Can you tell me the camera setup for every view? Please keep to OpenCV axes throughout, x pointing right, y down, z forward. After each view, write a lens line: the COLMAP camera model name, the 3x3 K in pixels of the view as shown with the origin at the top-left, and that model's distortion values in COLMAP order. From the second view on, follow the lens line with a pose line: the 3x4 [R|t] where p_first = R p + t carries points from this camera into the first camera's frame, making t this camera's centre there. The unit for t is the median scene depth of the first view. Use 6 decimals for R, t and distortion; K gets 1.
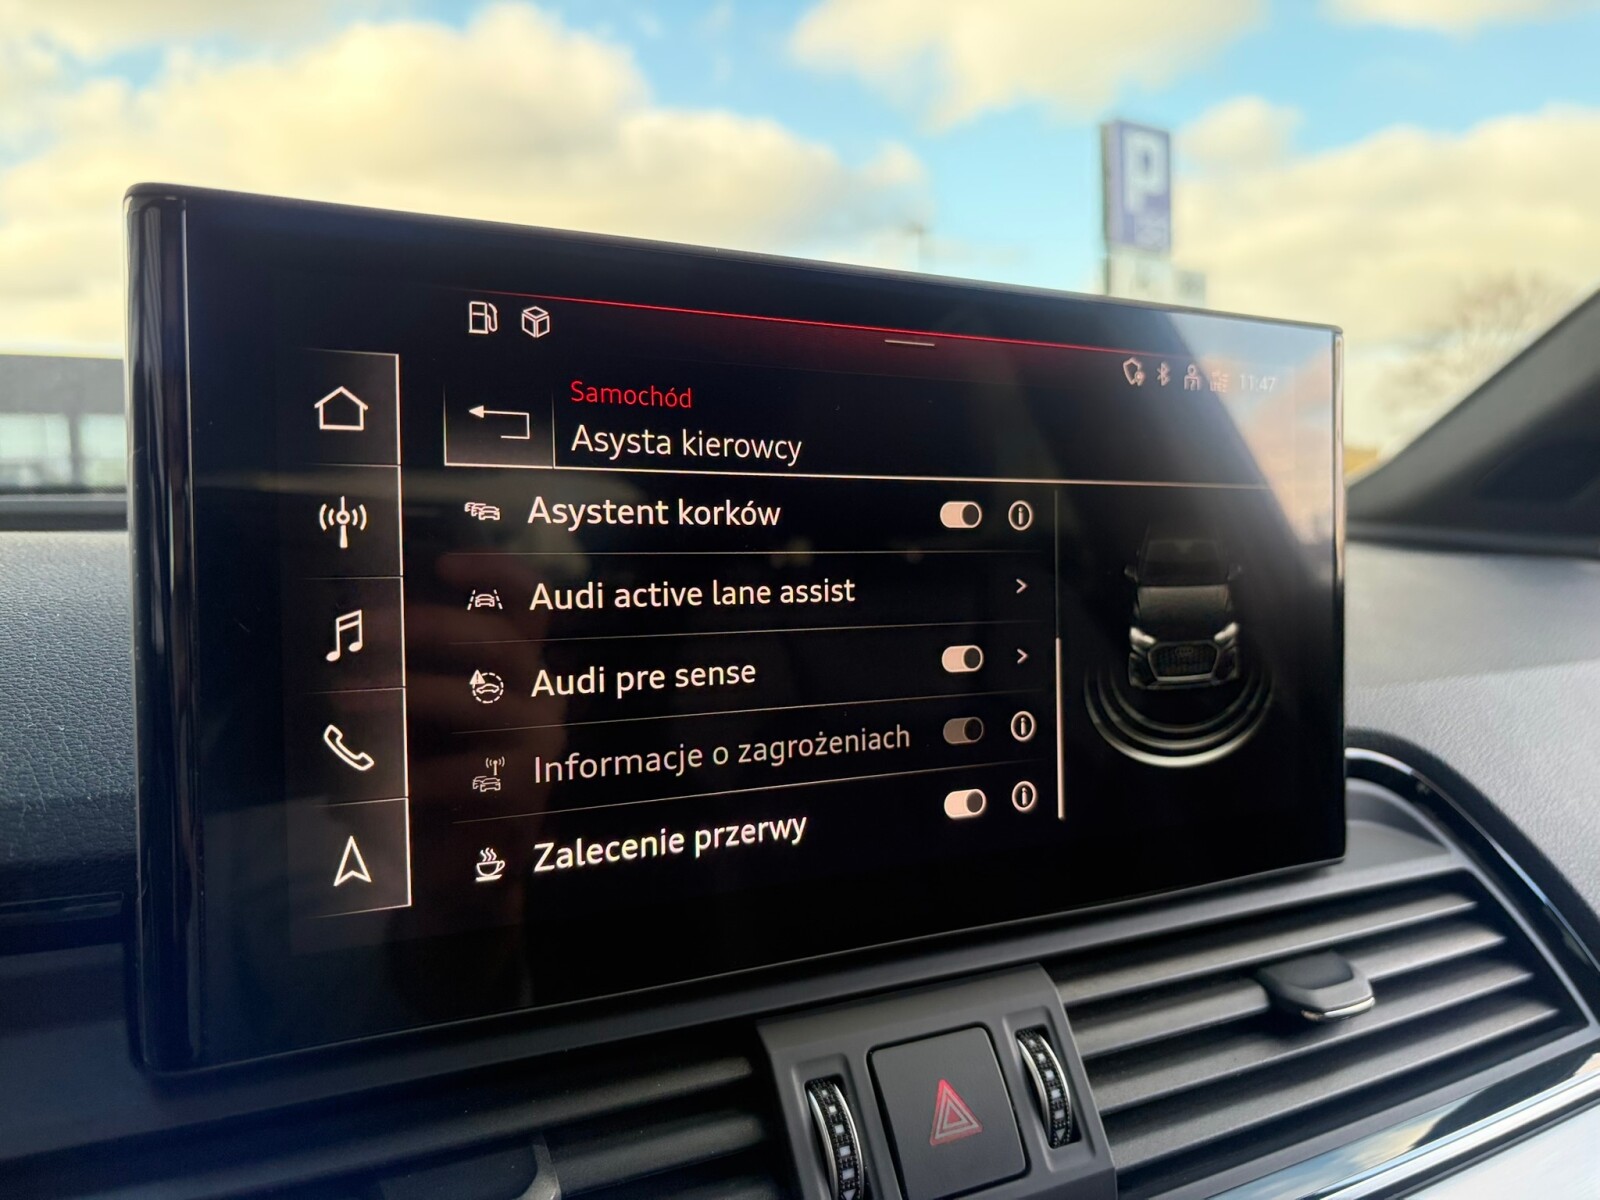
lens RADIAL K [[1244.9, 0, 800.0], [0, 1244.9, 600.0], [0, 0, 1]] dist [-0.002560, -0.010686]
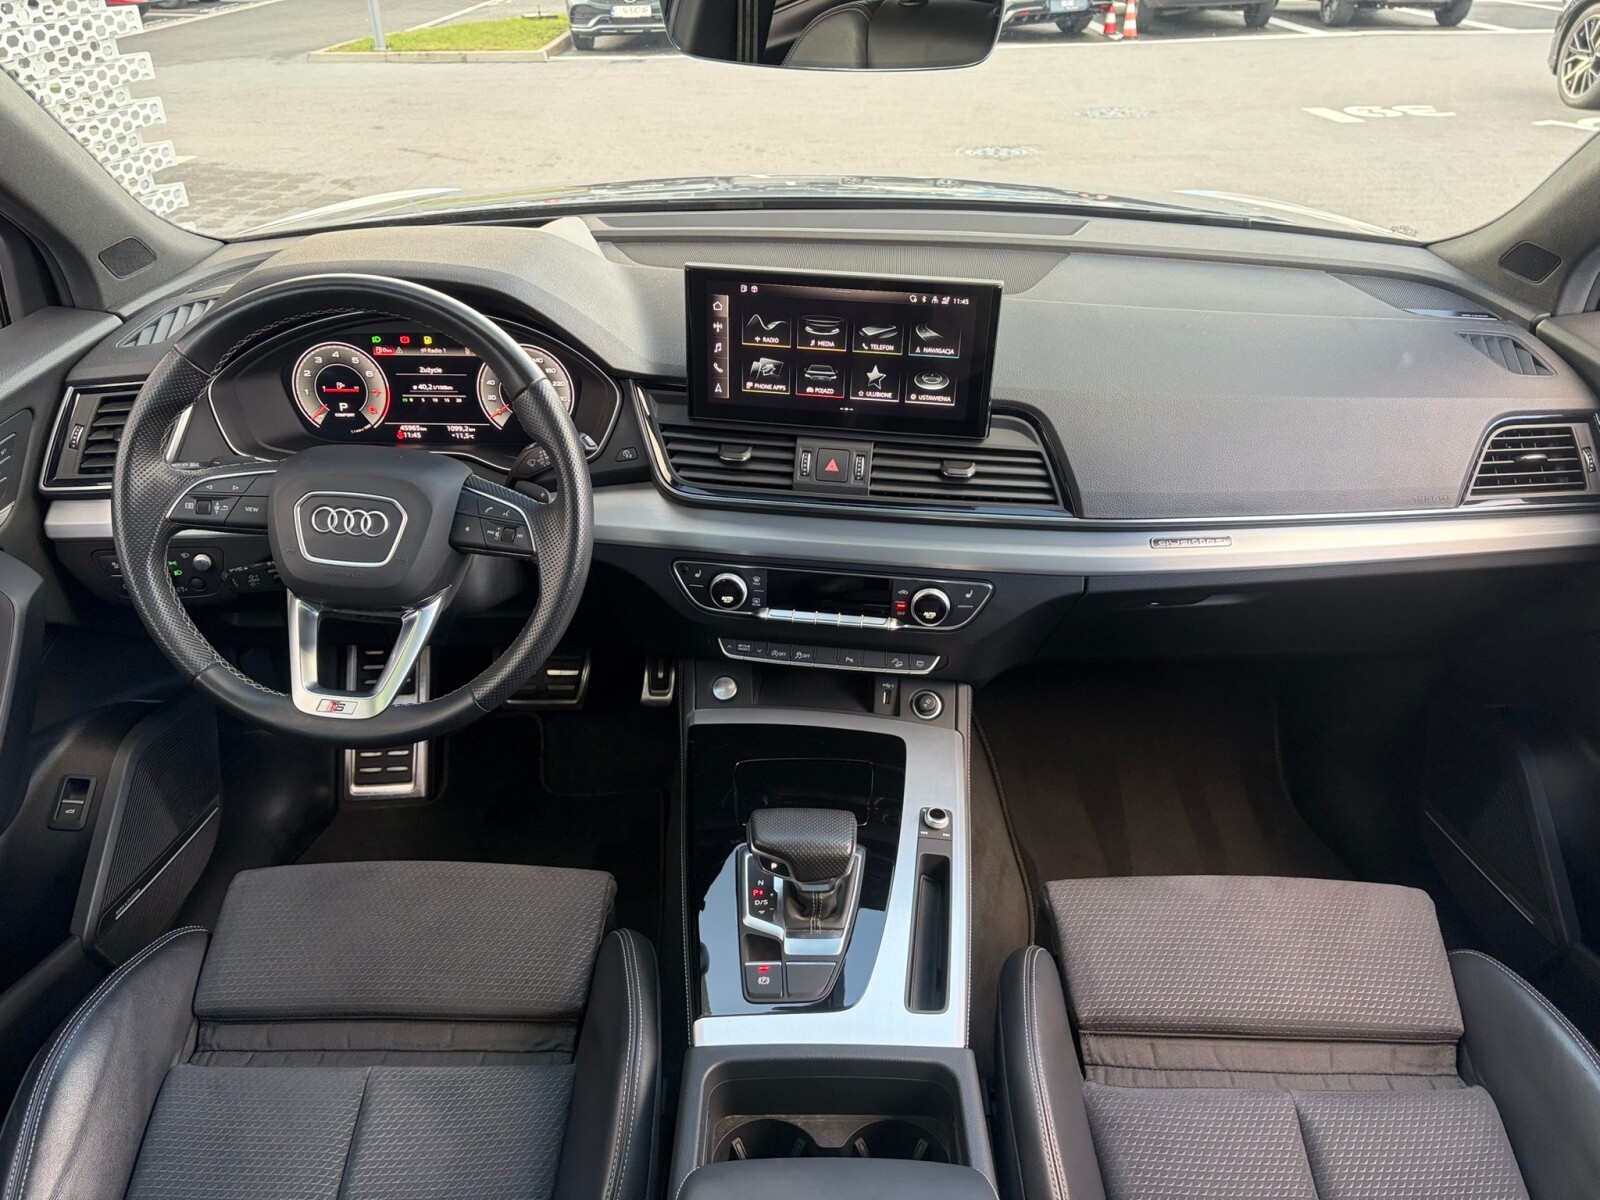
lens RADIAL K [[1194.0, 0, 798.6], [0, 1194.0, 611.0], [0, 0, 1]] dist [0.098751, -0.140487]
pose [[0.802314, 0.315600, -0.506644, 2.473436], [-0.050096, 0.881398, 0.469711, -1.209341], [0.594796, -0.351475, 0.722968, -2.520098]]
